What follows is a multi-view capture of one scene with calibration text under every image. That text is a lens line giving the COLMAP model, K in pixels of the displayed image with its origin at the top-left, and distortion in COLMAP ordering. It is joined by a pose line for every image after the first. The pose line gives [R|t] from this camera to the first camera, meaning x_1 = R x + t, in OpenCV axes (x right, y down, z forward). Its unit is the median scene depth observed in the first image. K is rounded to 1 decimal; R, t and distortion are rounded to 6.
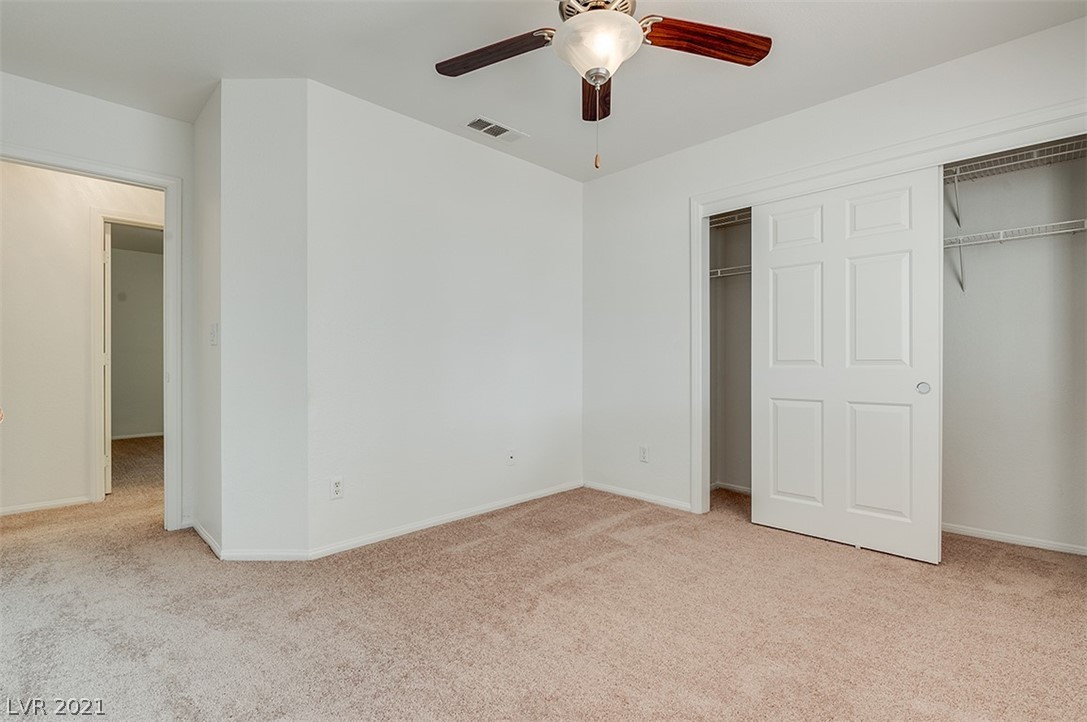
lens RADIAL K [[482.9, 0, 543.5], [0, 482.9, 361.0], [0, 0, 1]] dist [-0.014320, -0.000039]
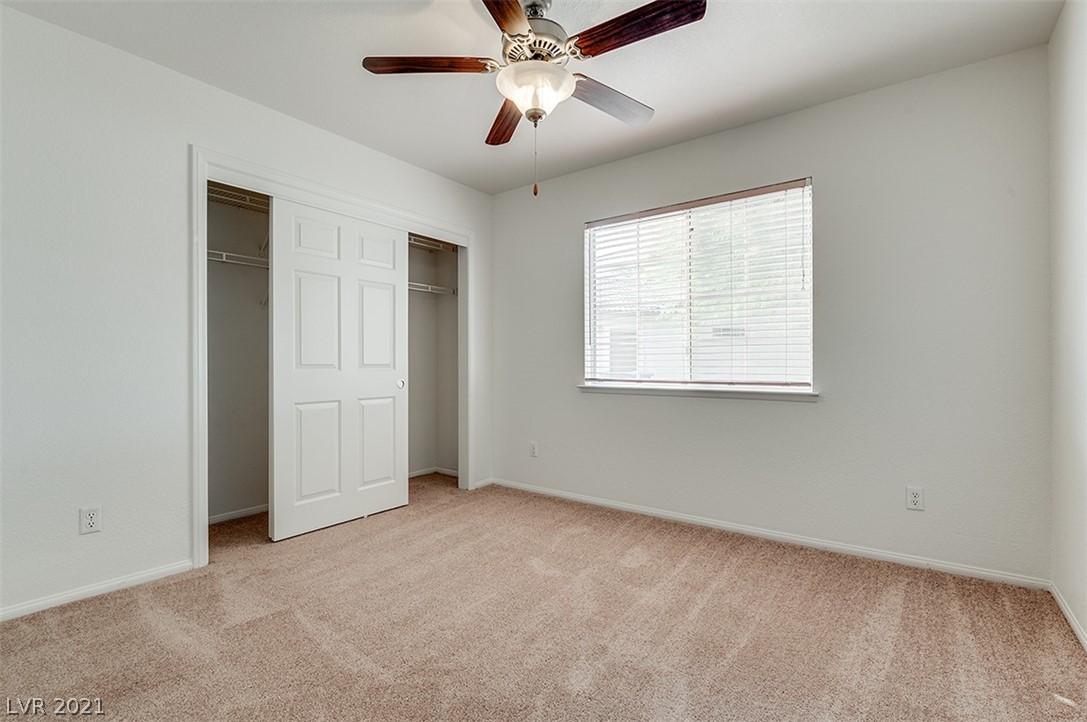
lens RADIAL K [[493.8, 0, 543.5], [0, 493.8, 361.0], [0, 0, 1]] dist [-0.000893, -0.000043]
pose [[-0.133055, 0.003041, 0.991104, -0.583980], [-0.000589, 0.999995, -0.003147, -0.006041], [-0.991108, -0.001003, -0.133052, 0.633383]]
